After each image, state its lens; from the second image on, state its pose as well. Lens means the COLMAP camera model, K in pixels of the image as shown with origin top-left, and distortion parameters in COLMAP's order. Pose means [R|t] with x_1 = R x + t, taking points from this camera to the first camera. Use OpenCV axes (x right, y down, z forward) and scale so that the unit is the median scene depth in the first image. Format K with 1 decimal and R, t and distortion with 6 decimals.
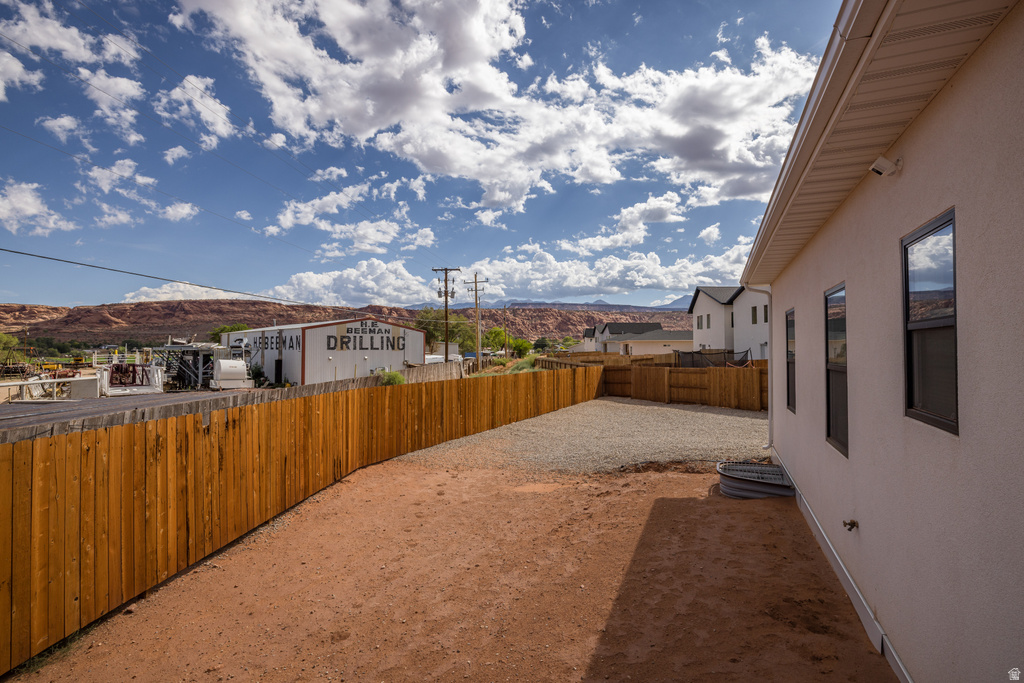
lens RADIAL K [[492.6, 0, 502.7], [0, 492.6, 335.8], [0, 0, 1]] dist [-0.001029, -0.000494]
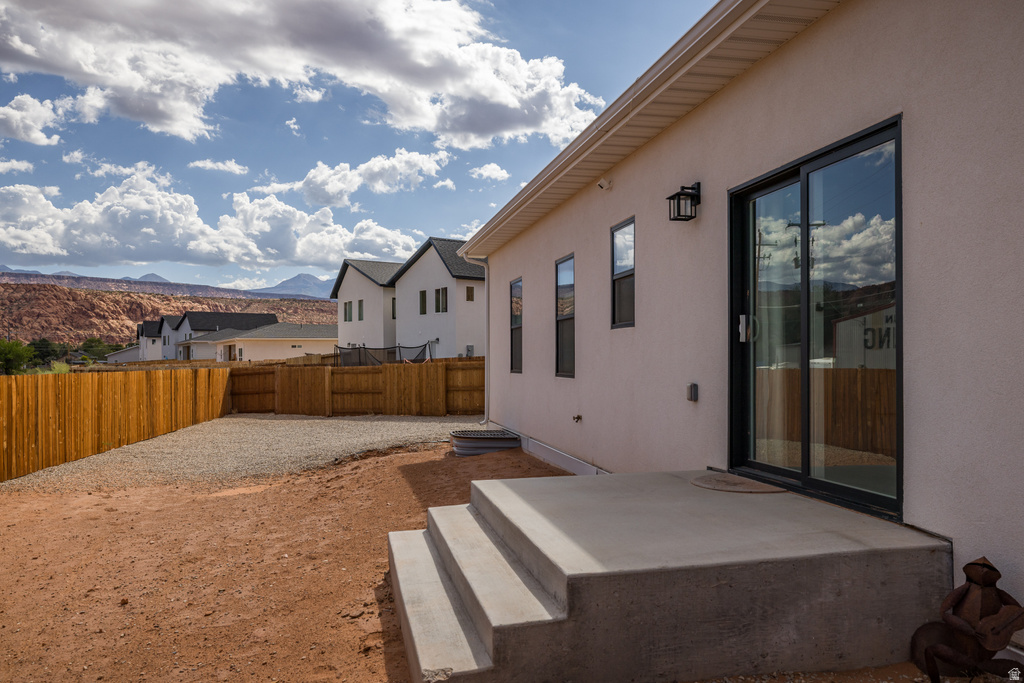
lens RADIAL K [[817.2, 0, 513.3], [0, 817.2, 347.9], [0, 0, 1]] dist [0.010682, -0.000042]
pose [[0.819598, 0.000996, 0.572938, -0.133541], [-0.007325, 0.999935, 0.008739, 0.024716], [-0.572892, -0.011359, 0.819552, -0.139307]]
